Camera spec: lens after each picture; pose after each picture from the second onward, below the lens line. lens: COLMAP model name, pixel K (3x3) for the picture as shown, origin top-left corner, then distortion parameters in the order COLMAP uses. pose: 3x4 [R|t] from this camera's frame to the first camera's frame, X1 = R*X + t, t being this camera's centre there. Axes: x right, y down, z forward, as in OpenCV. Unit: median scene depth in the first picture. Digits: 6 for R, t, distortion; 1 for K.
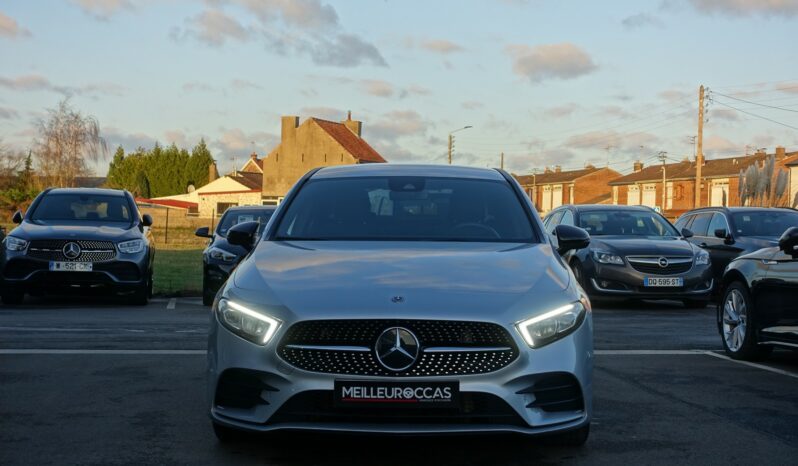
lens RADIAL K [[1306.1, 0, 399.0], [0, 1306.1, 233.0], [0, 0, 1]] dist [-0.036994, -0.056329]
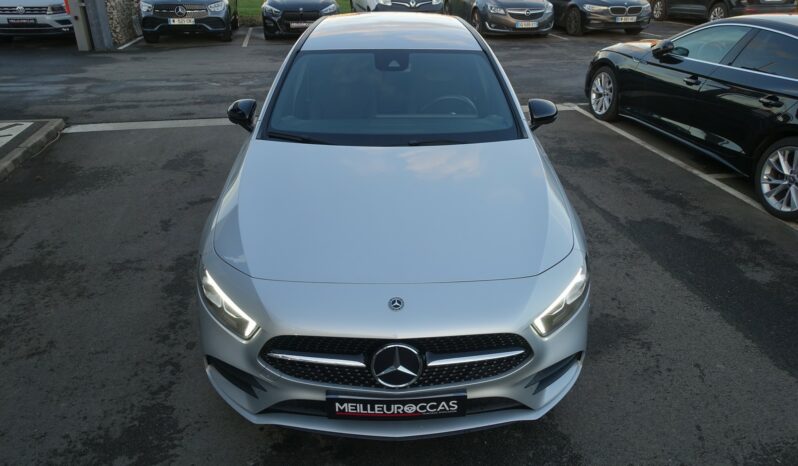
lens RADIAL K [[545.9, 0, 399.0], [0, 545.9, 233.0], [0, 0, 1]] dist [-0.005350, 0.001500]
pose [[0.998999, -0.025394, 0.036833, -0.010875], [0.005863, 0.890503, 0.454939, -0.152031], [-0.044353, -0.454268, 0.889761, 0.717533]]
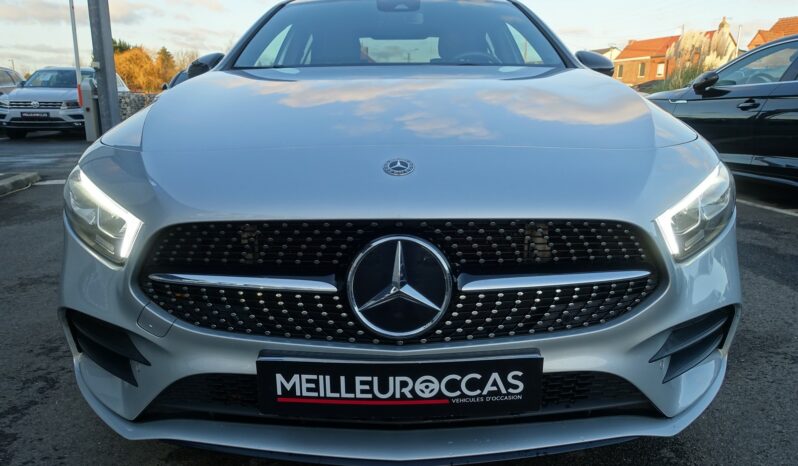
lens RADIAL K [[545.9, 0, 399.0], [0, 545.9, 233.0], [0, 0, 1]] dist [-0.005350, 0.001500]
pose [[0.999616, -0.020085, 0.019107, -0.004545], [0.014953, 0.971036, 0.238465, 0.029165], [-0.023343, -0.238088, 0.970963, 0.828997]]
